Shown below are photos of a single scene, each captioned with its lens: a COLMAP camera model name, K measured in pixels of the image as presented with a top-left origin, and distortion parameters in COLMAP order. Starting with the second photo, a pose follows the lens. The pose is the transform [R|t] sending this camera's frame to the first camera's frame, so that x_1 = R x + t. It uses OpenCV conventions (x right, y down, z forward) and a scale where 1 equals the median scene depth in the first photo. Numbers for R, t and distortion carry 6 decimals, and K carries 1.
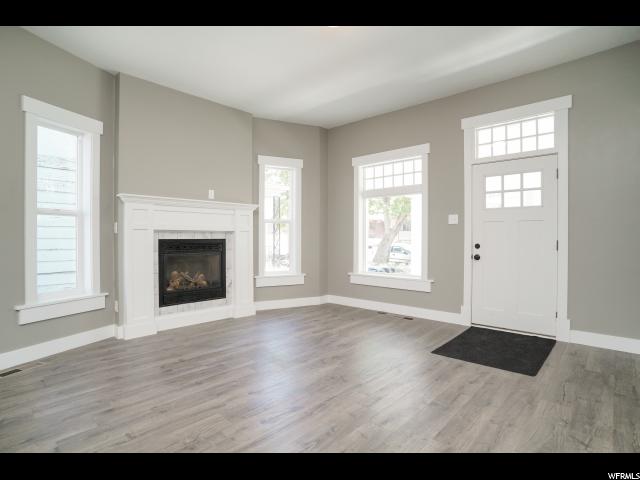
lens RADIAL K [[335.8, 0, 315.4], [0, 335.8, 242.1], [0, 0, 1]] dist [-0.053192, 0.017180]
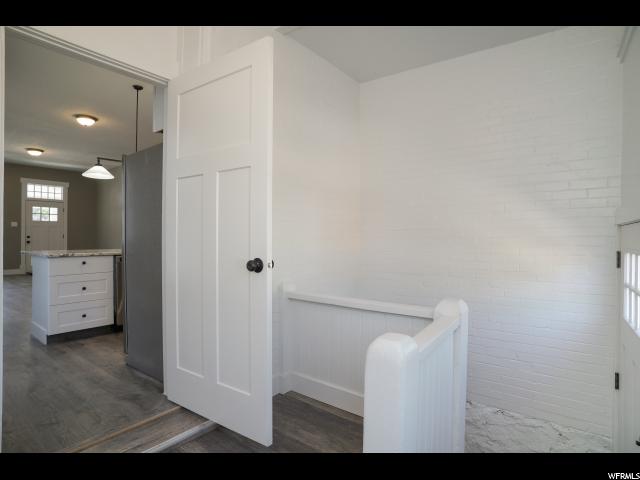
lens RADIAL K [[335.8, 0, 315.2], [0, 335.8, 240.8], [0, 0, 1]] dist [-0.053192, 0.017180]
pose [[-0.094276, -0.008303, 0.995511, -1.857200], [0.005170, 0.999948, 0.008830, 0.028491], [-0.995533, 0.005979, -0.094228, -0.703072]]
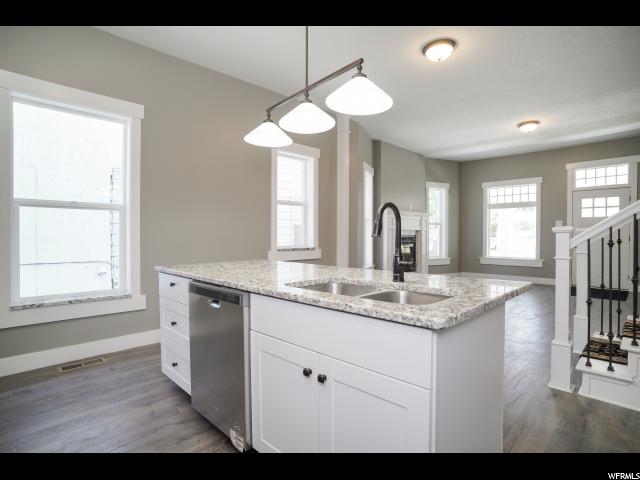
lens RADIAL K [[335.8, 0, 314.9], [0, 335.8, 241.2], [0, 0, 1]] dist [-0.053192, 0.017180]
pose [[0.998842, 0.003497, -0.047982, -0.765210], [-0.003135, 0.999966, 0.007612, 0.013128], [0.048007, -0.007453, 0.998819, -0.732710]]
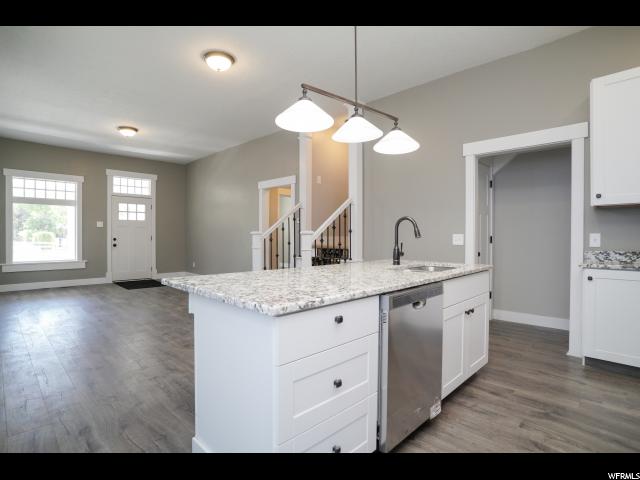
lens RADIAL K [[335.8, 0, 317.7], [0, 335.8, 240.2], [0, 0, 1]] dist [-0.053192, 0.017180]
pose [[0.036376, -0.012267, 0.999263, -1.330837], [0.010210, 0.999877, 0.011903, 0.006687], [-0.999286, 0.009769, 0.036497, -0.213103]]
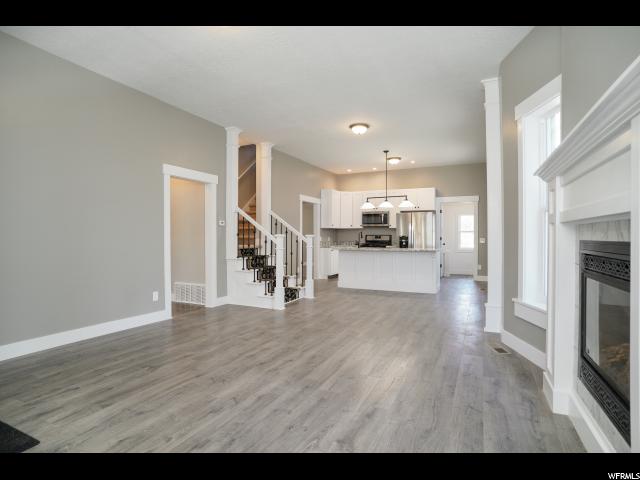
lens RADIAL K [[335.8, 0, 315.5], [0, 335.8, 238.9], [0, 0, 1]] dist [-0.053192, 0.017180]
pose [[-0.958620, 0.001787, -0.284684, 0.045342], [-0.003403, 0.999837, 0.017736, -0.018280], [0.284669, 0.017970, -0.958457, 1.306345]]
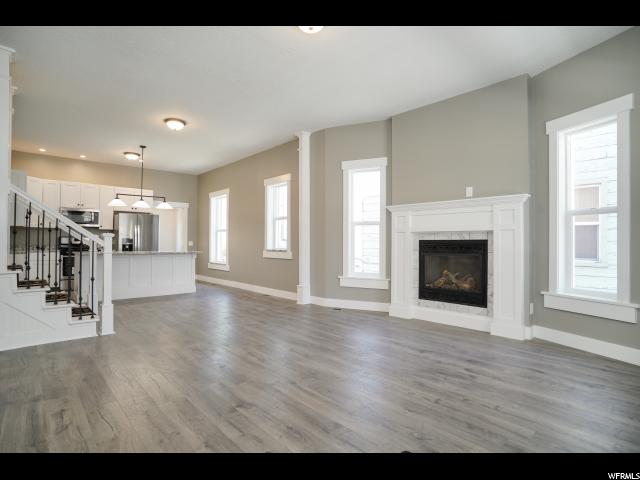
lens RADIAL K [[335.8, 0, 319.9], [0, 335.8, 242.3], [0, 0, 1]] dist [-0.053192, 0.017180]
pose [[-0.073927, -0.001145, -0.997263, 0.693412], [-0.015001, 0.999887, -0.000036, 0.004205], [0.997151, 0.014957, -0.073936, 0.709307]]
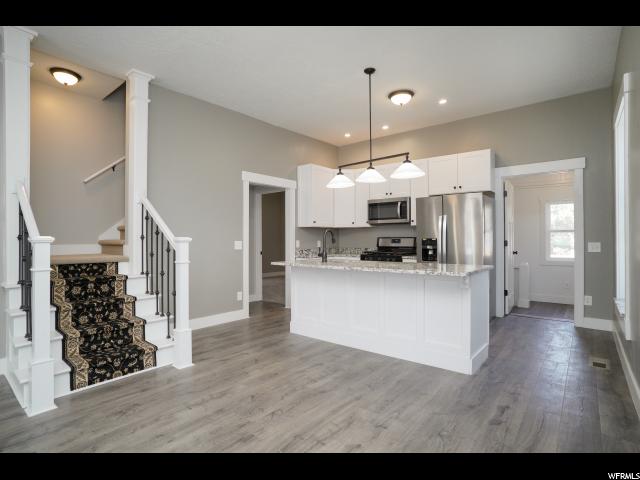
lens RADIAL K [[335.8, 0, 308.9], [0, 335.8, 236.4], [0, 0, 1]] dist [-0.053192, 0.017180]
pose [[-0.999038, 0.001386, -0.043839, -0.592336], [0.001367, 0.999999, 0.000468, -0.011288], [0.043839, 0.000408, -0.999039, 0.610512]]
